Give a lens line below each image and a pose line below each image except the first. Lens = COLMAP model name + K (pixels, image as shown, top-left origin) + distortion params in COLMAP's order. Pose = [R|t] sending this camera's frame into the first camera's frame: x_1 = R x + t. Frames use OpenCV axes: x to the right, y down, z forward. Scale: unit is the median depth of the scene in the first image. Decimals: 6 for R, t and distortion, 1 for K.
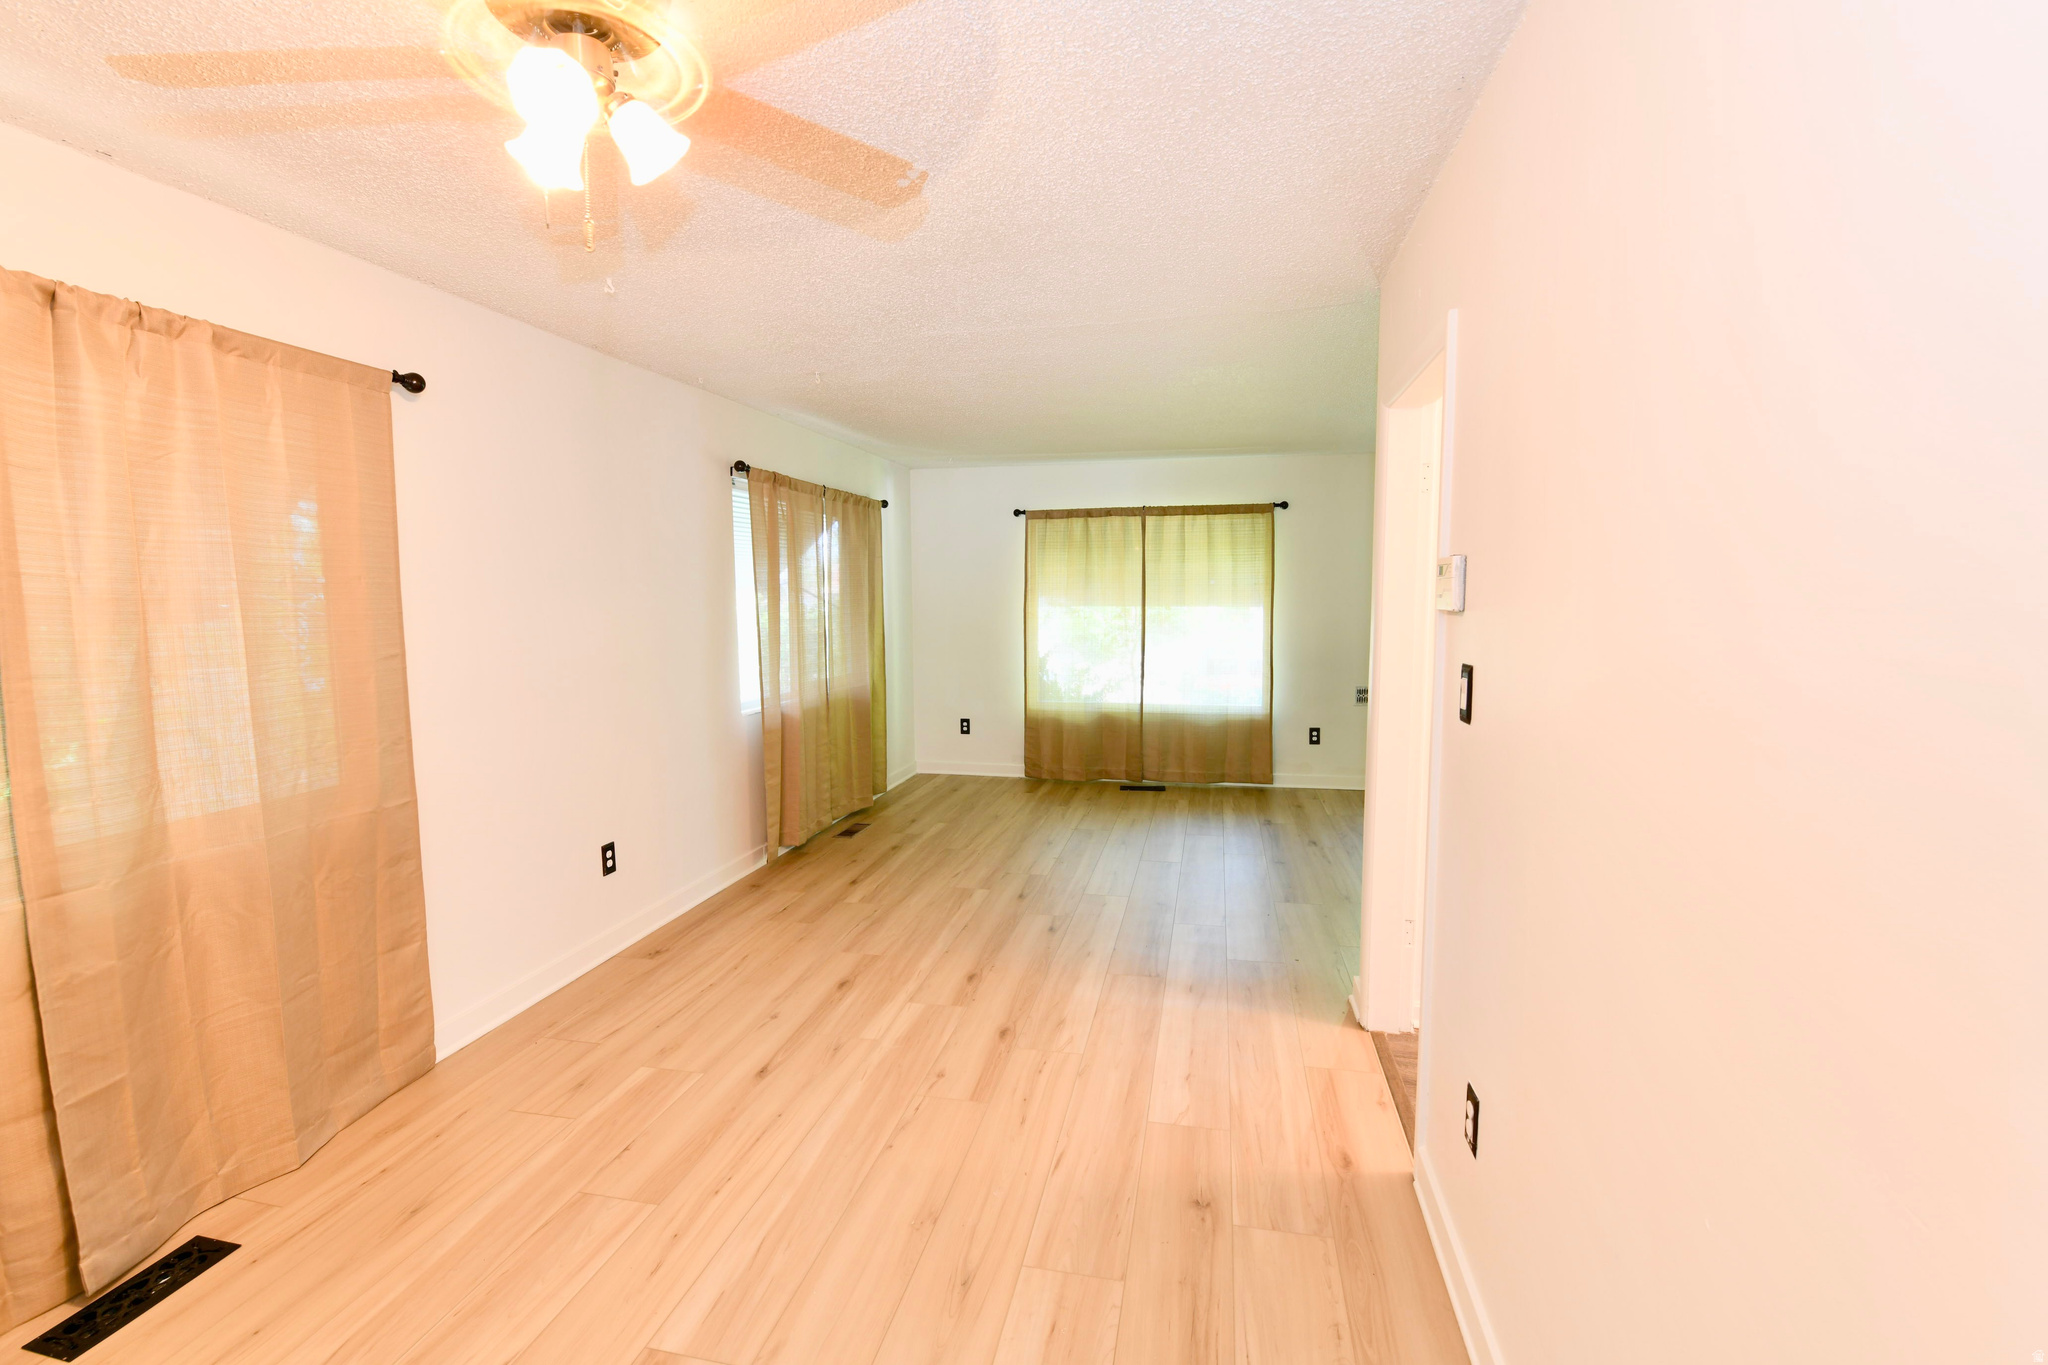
lens RADIAL K [[891.6, 0, 1025.5], [0, 891.6, 670.4], [0, 0, 1]] dist [0.000224, -0.008215]
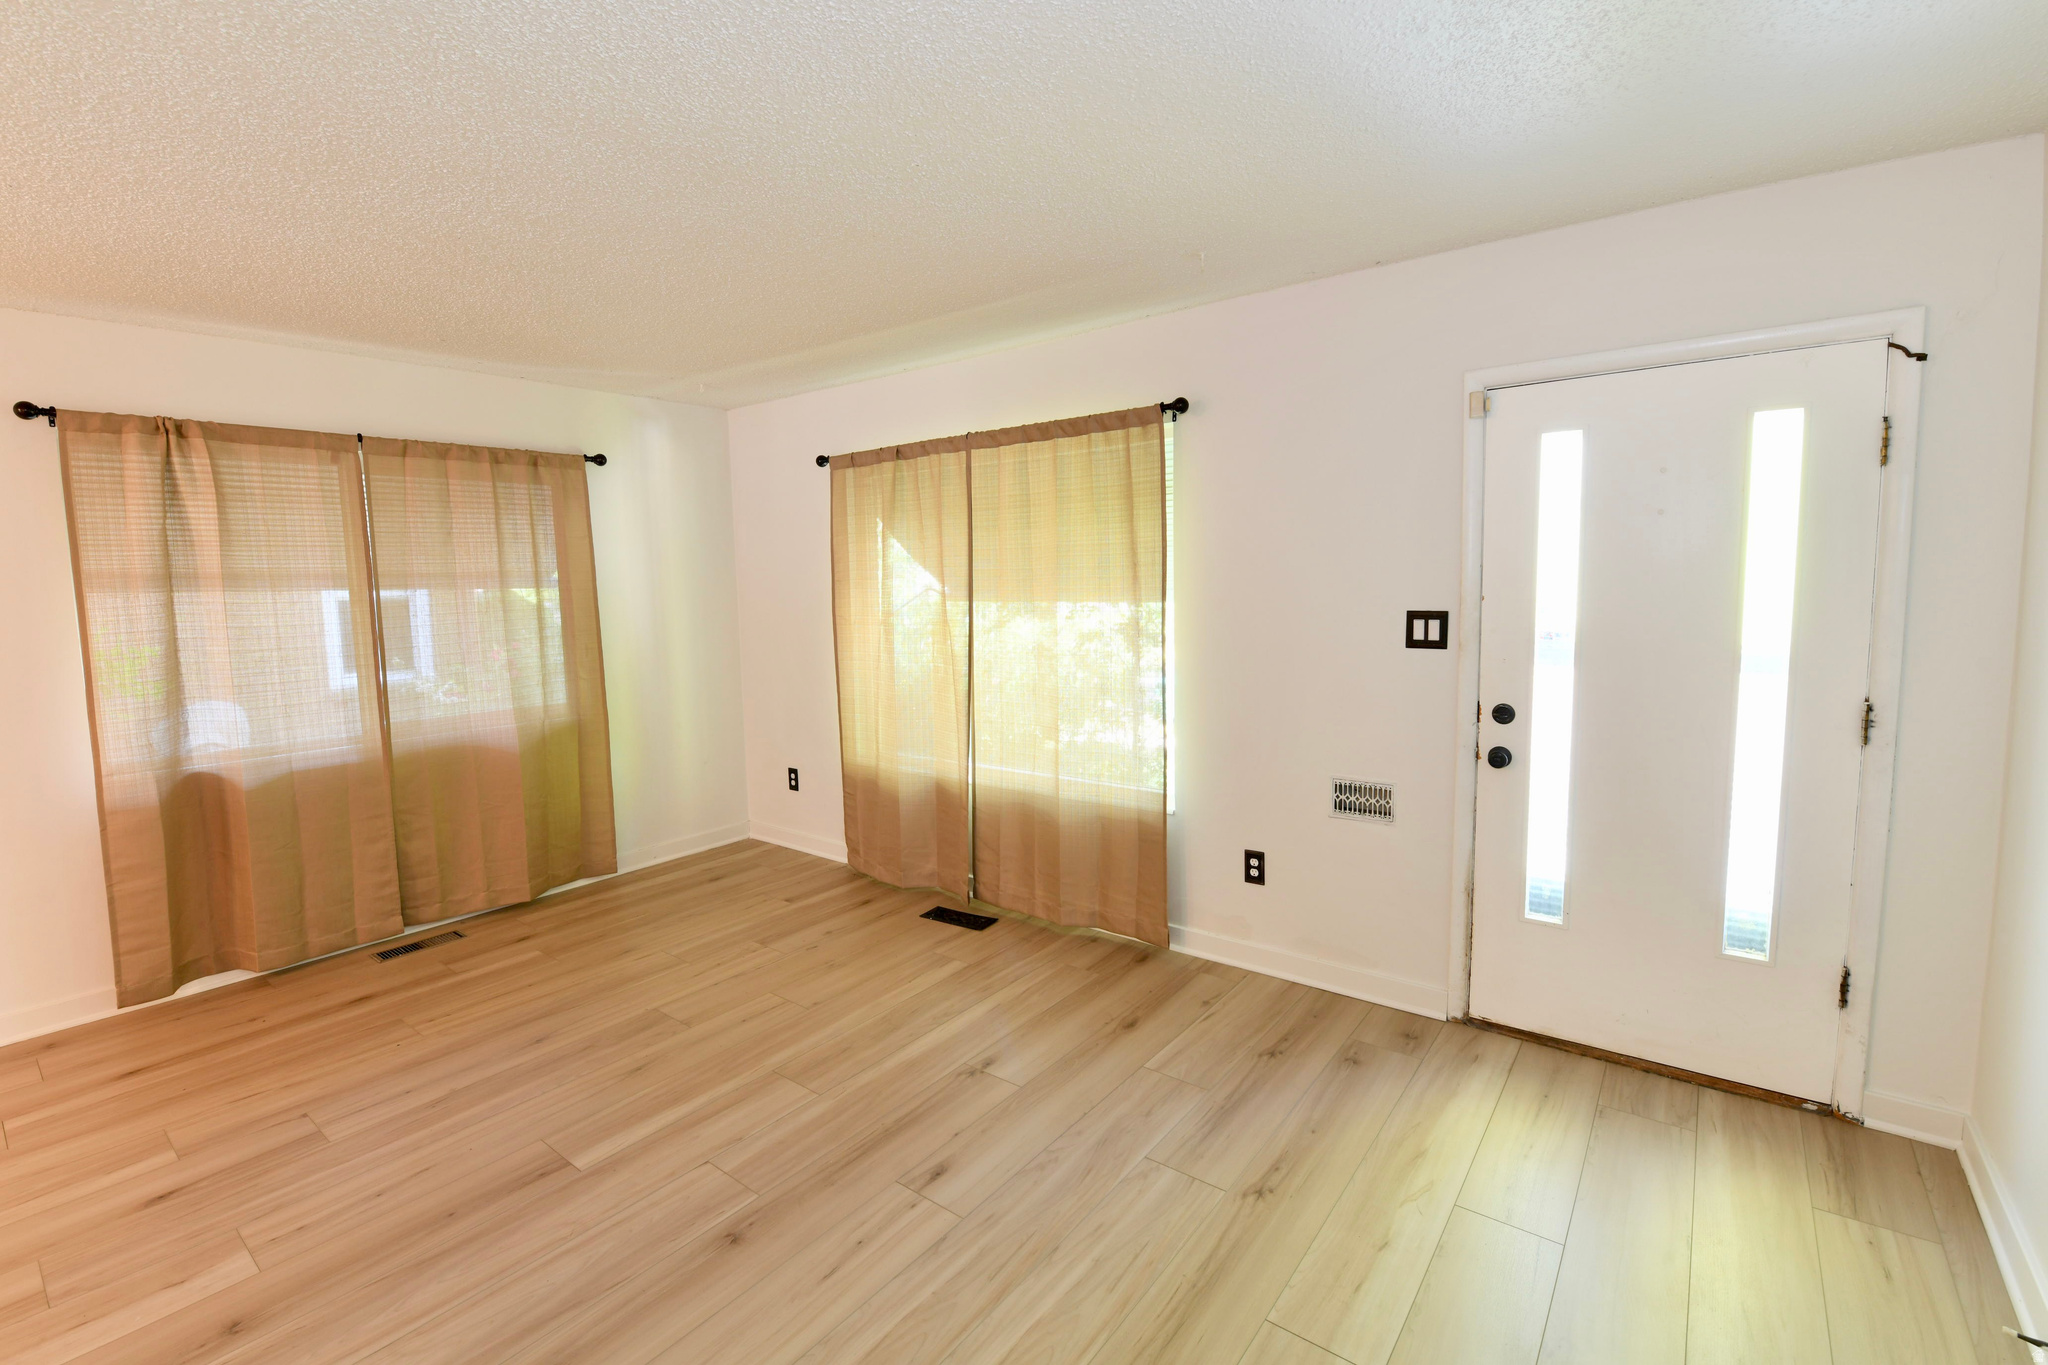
lens RADIAL K [[891.6, 0, 1025.5], [0, 891.6, 670.4], [0, 0, 1]] dist [0.000224, -0.008215]
pose [[0.901714, 0.029763, -0.431307, 0.419839], [-0.021698, 0.999486, 0.023607, -0.045431], [0.431788, -0.011928, 0.901896, 0.494723]]
